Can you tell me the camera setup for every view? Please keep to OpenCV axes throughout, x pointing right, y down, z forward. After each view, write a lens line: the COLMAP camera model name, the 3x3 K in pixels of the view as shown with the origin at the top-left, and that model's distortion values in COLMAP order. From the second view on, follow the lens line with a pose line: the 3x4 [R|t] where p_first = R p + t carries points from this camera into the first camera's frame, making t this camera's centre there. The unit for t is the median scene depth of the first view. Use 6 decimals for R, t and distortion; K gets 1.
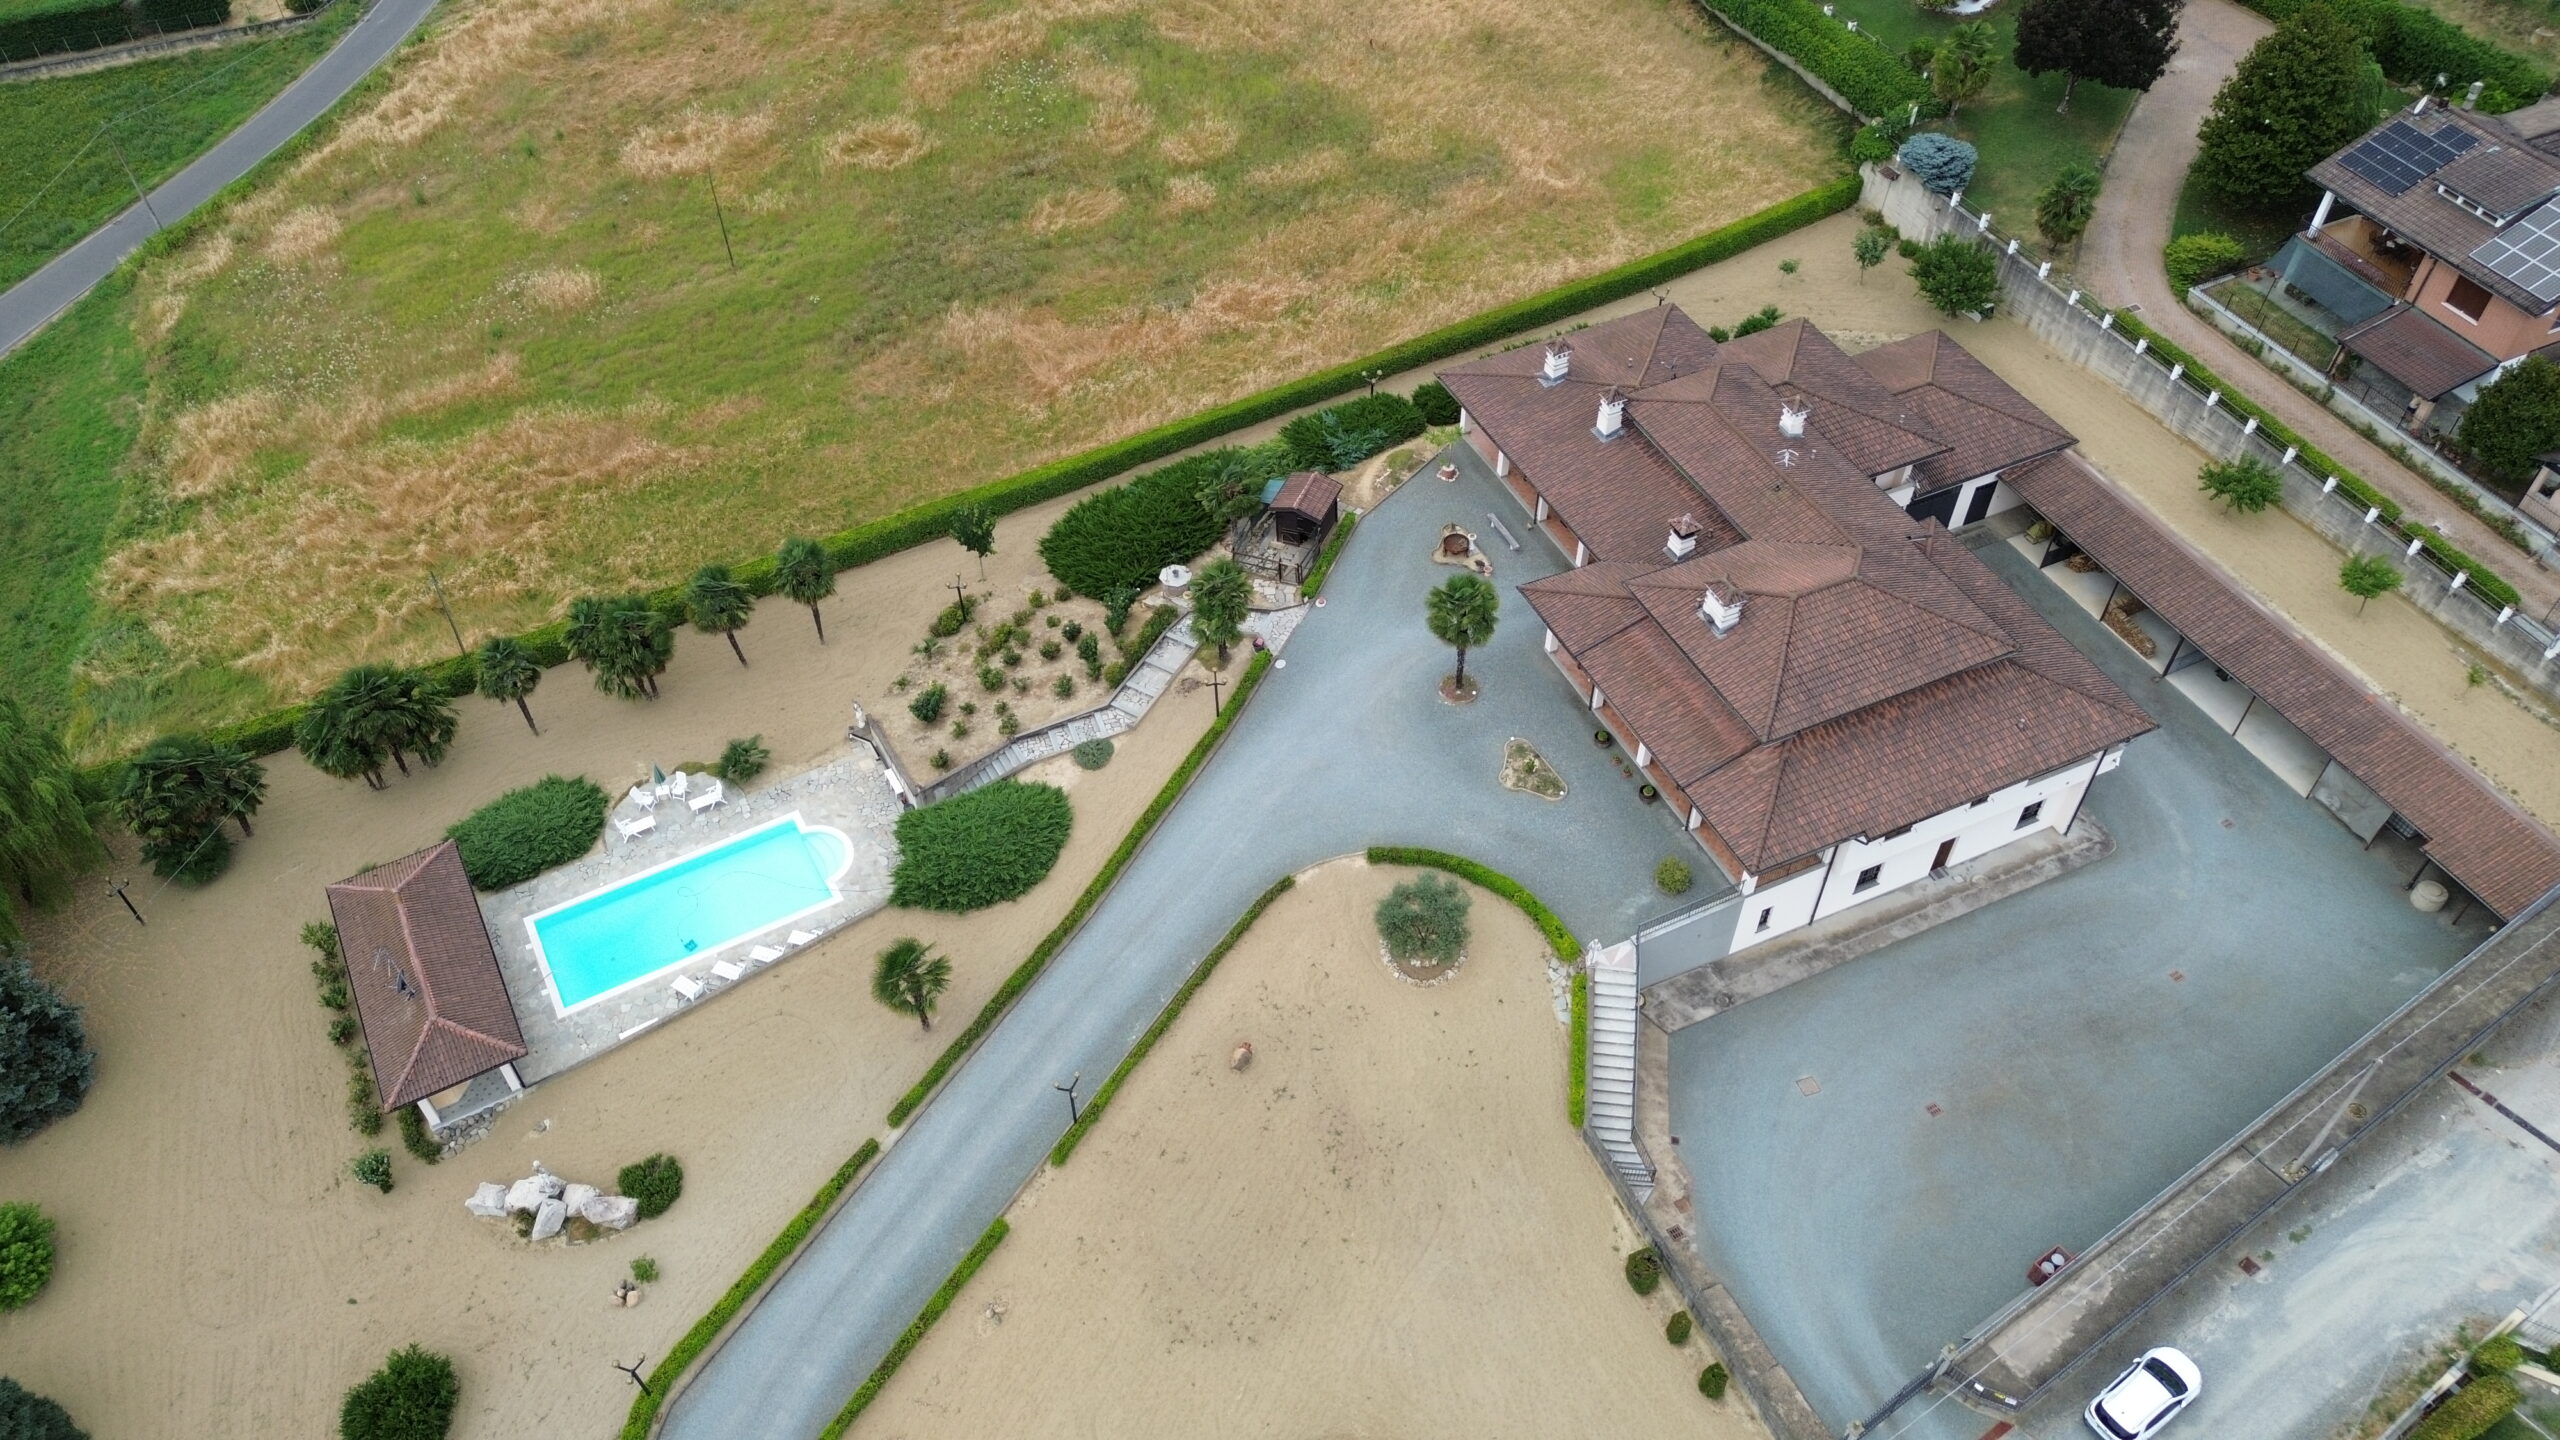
lens RADIAL K [[1808.3, 0, 1280.0], [0, 1808.3, 720.0], [0, 0, 1]] dist [0.074618, -0.069686]
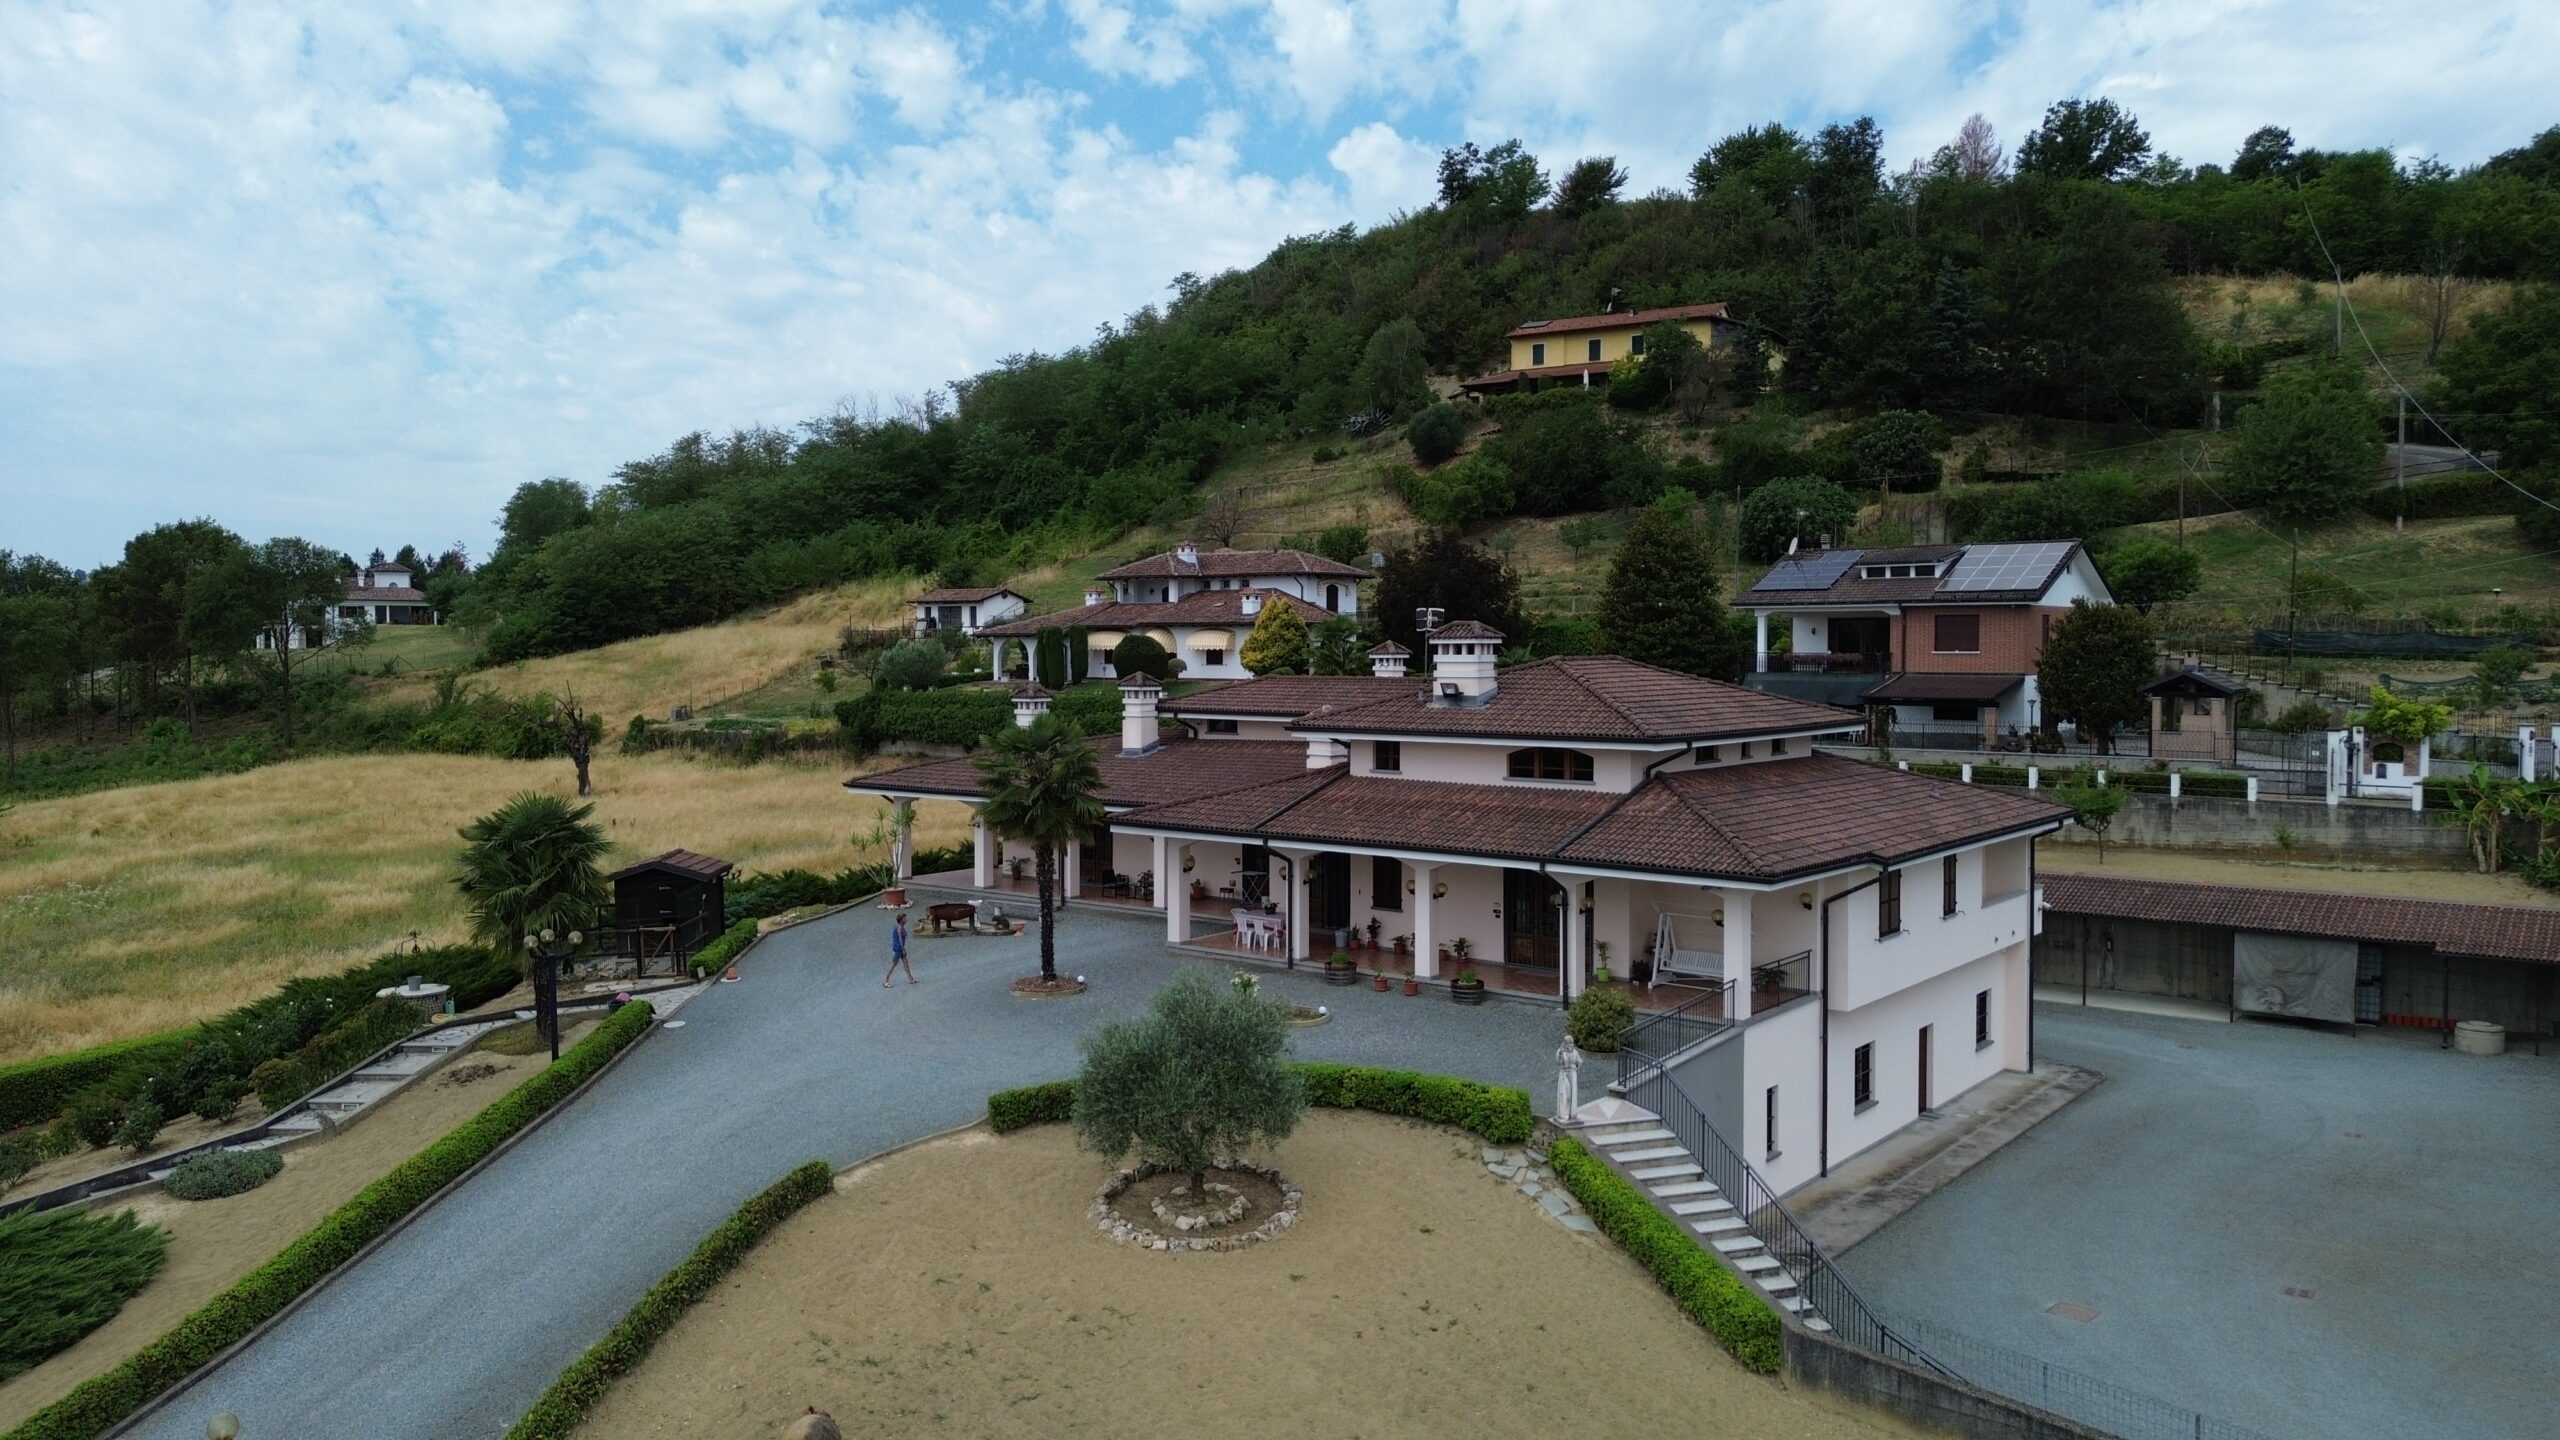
lens RADIAL K [[1808.3, 0, 1280.0], [0, 1808.3, 720.0], [0, 0, 1]] dist [0.074618, -0.069686]
pose [[0.891050, -0.014541, 0.453673, -0.074927], [0.327417, 0.712825, -0.620225, 0.264497], [-0.314371, 0.701191, 0.639923, 0.563671]]
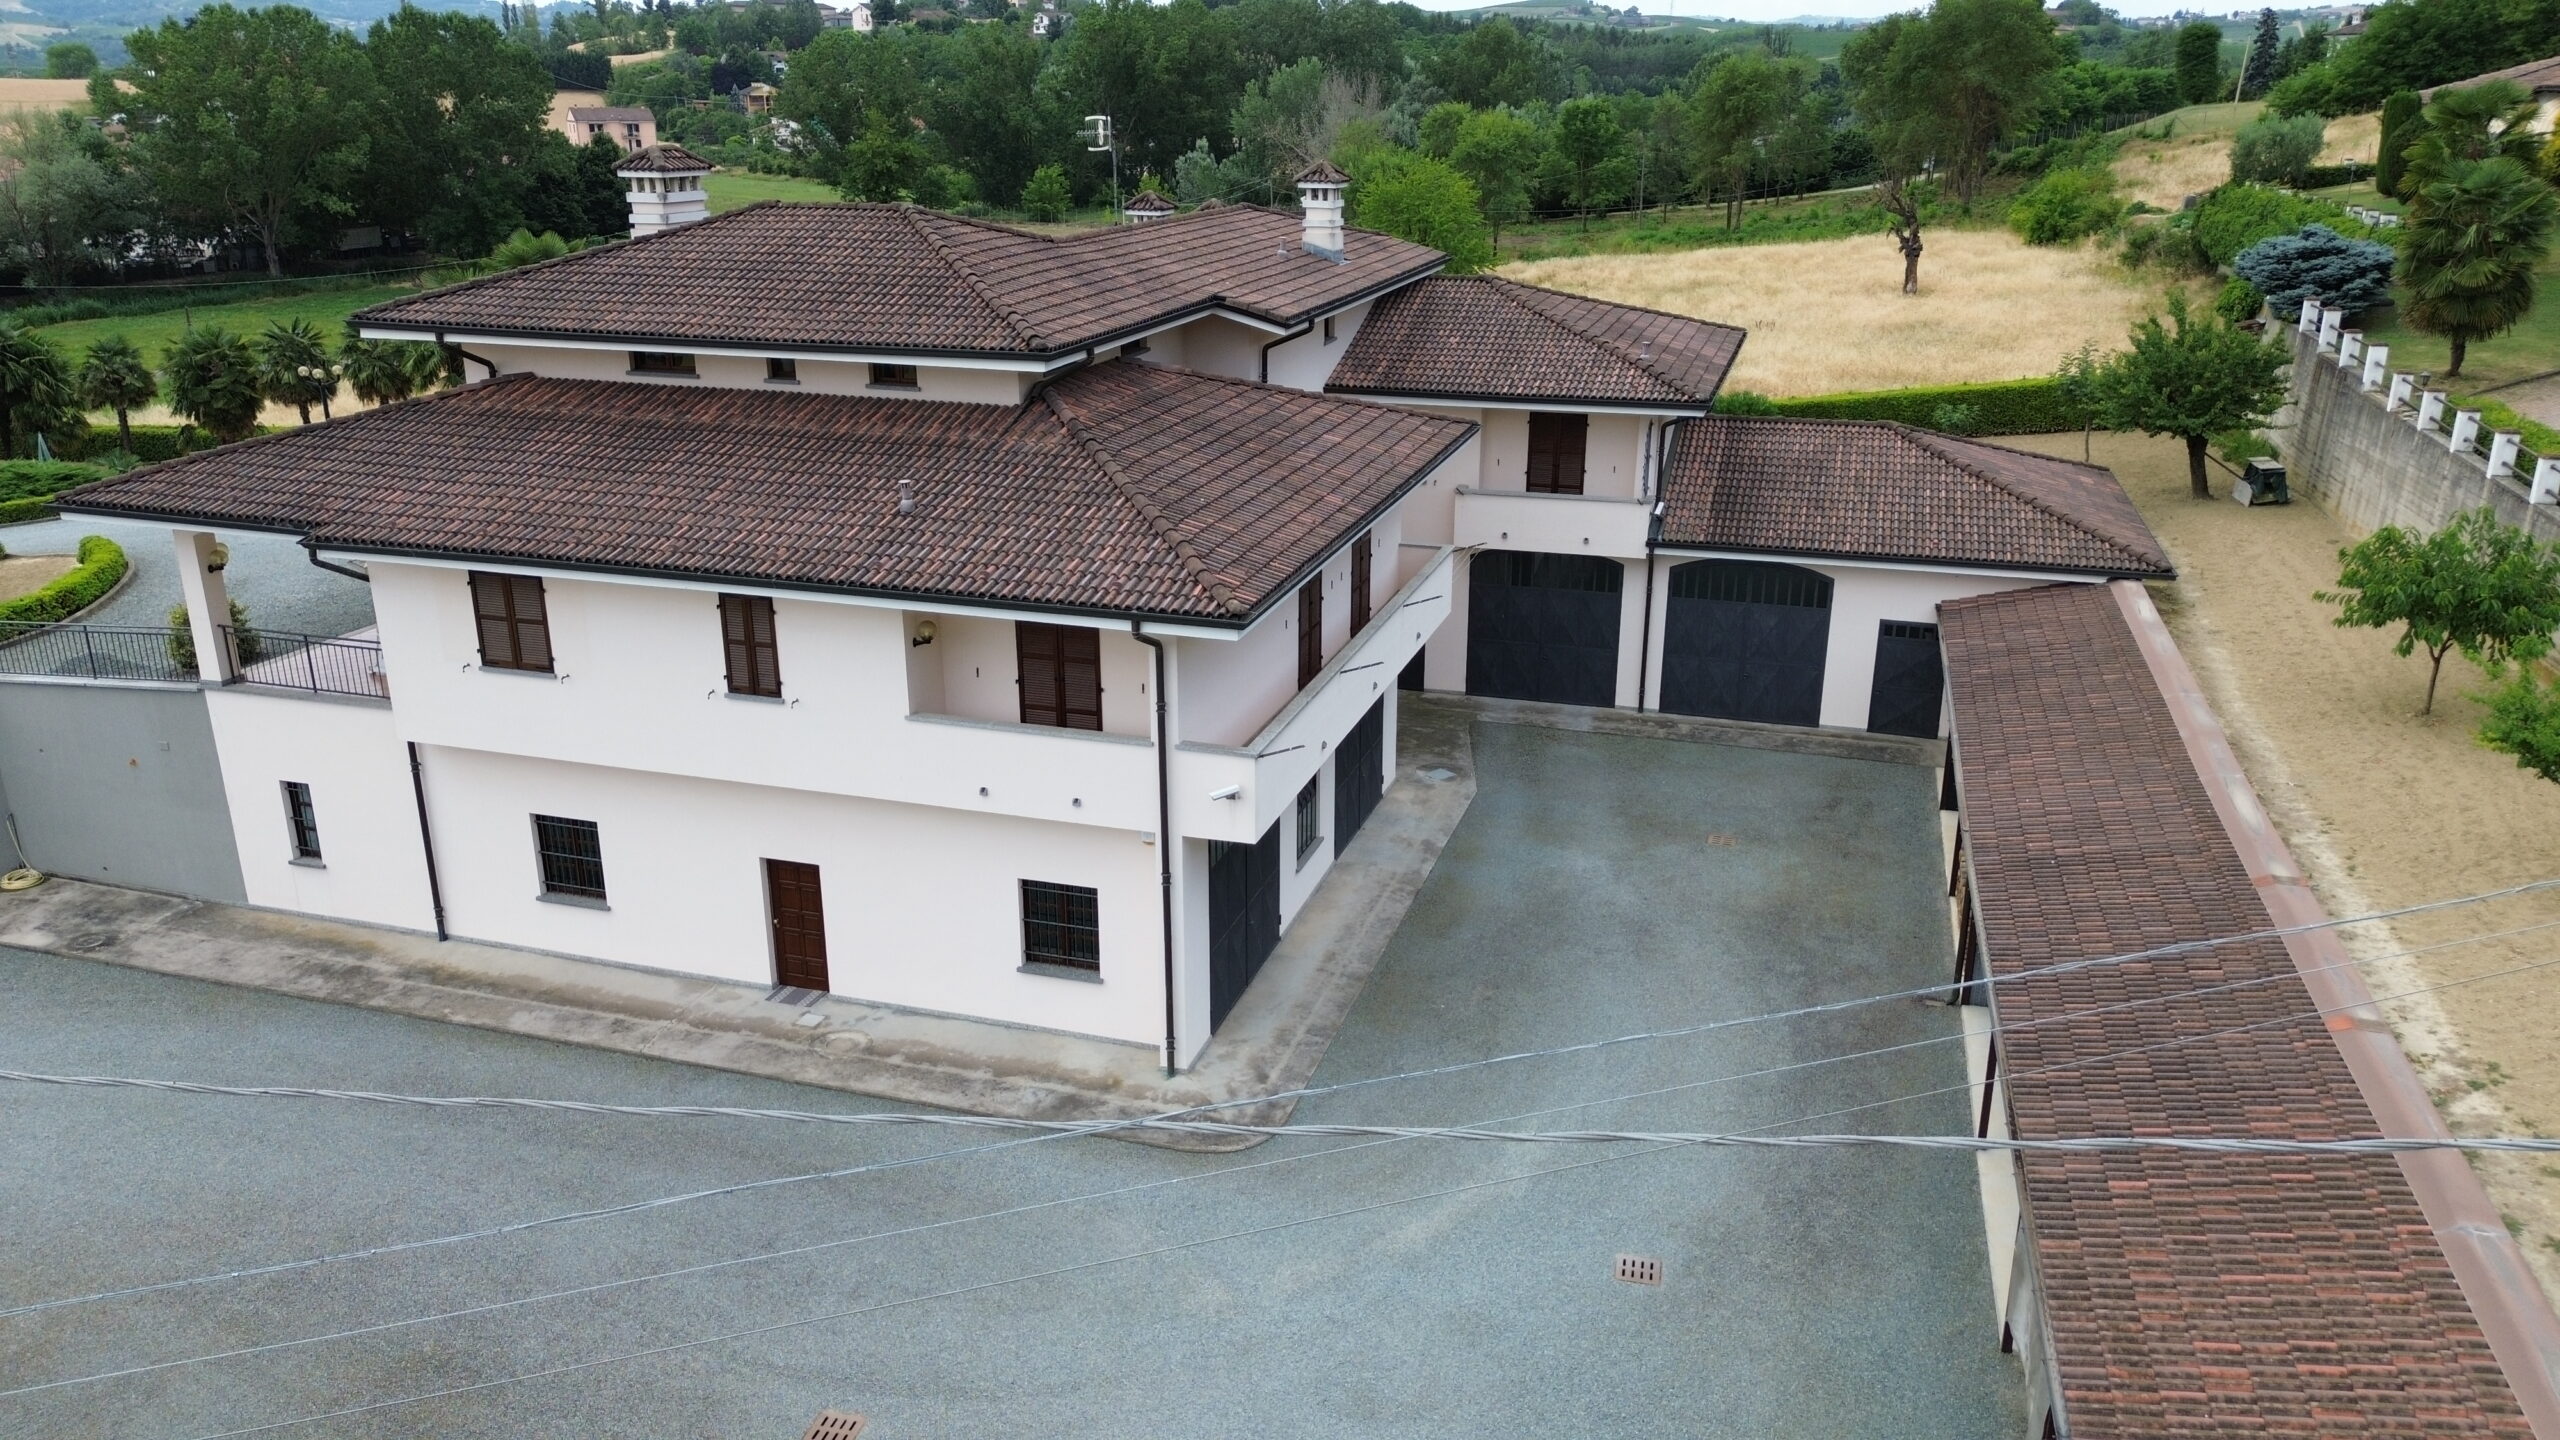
lens RADIAL K [[1808.3, 0, 1280.0], [0, 1808.3, 720.0], [0, 0, 1]] dist [0.074618, -0.069686]
pose [[0.736276, 0.220679, -0.639686, 0.602545], [-0.491027, 0.824693, -0.280667, 0.086361], [0.465608, 0.520751, 0.715561, 0.702800]]
